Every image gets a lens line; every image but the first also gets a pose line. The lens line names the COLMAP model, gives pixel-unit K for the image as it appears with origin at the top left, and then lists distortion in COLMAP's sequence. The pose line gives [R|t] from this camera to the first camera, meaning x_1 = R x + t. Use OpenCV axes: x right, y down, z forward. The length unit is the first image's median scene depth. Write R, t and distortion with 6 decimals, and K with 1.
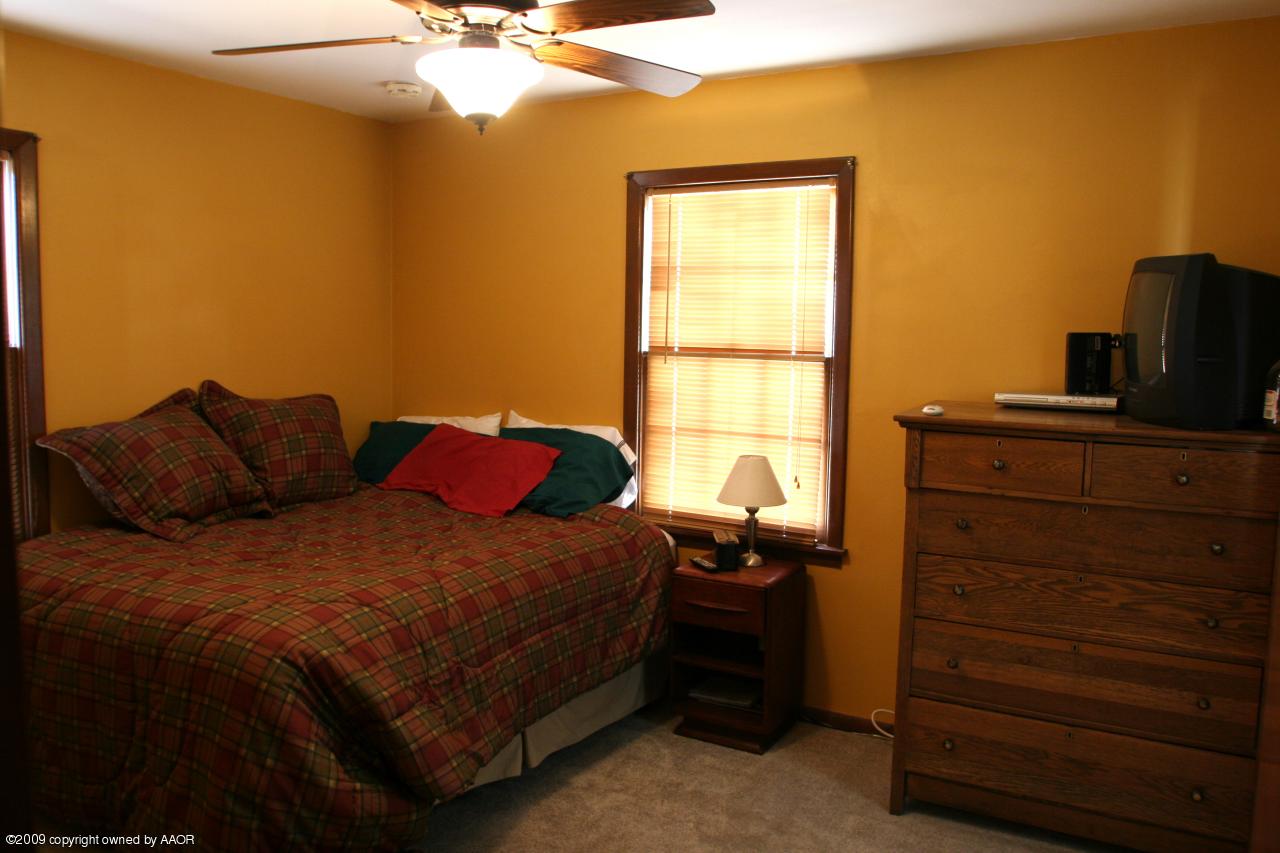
lens RADIAL K [[998.9, 0, 627.4], [0, 998.9, 425.5], [0, 0, 1]] dist [-0.095109, 0.061108]
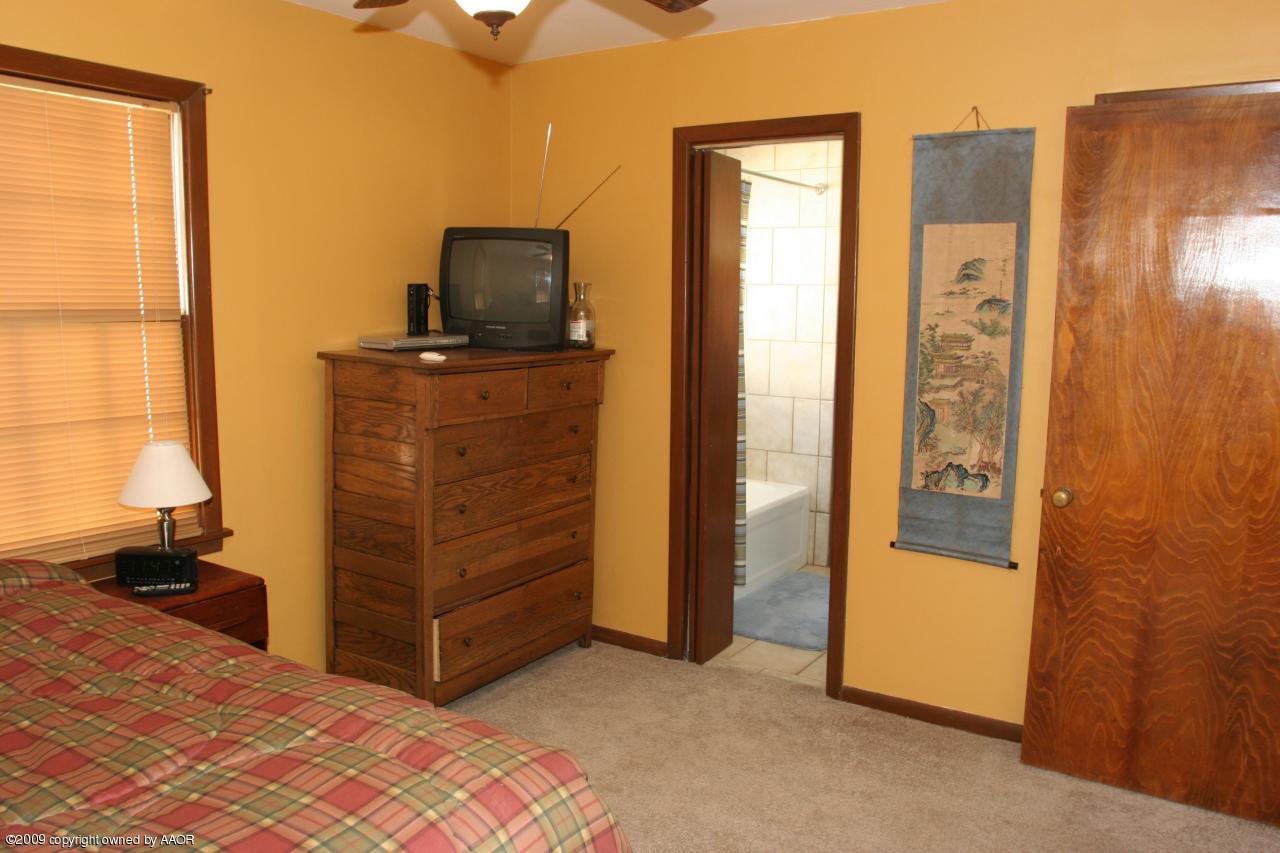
lens RADIAL K [[998.9, 0, 627.4], [0, 998.9, 425.5], [0, 0, 1]] dist [-0.095109, 0.061108]
pose [[0.078876, -0.143193, 0.986547, -0.774198], [0.090247, 0.986592, 0.135984, -0.069627], [-0.992791, 0.078307, 0.090741, 0.677288]]
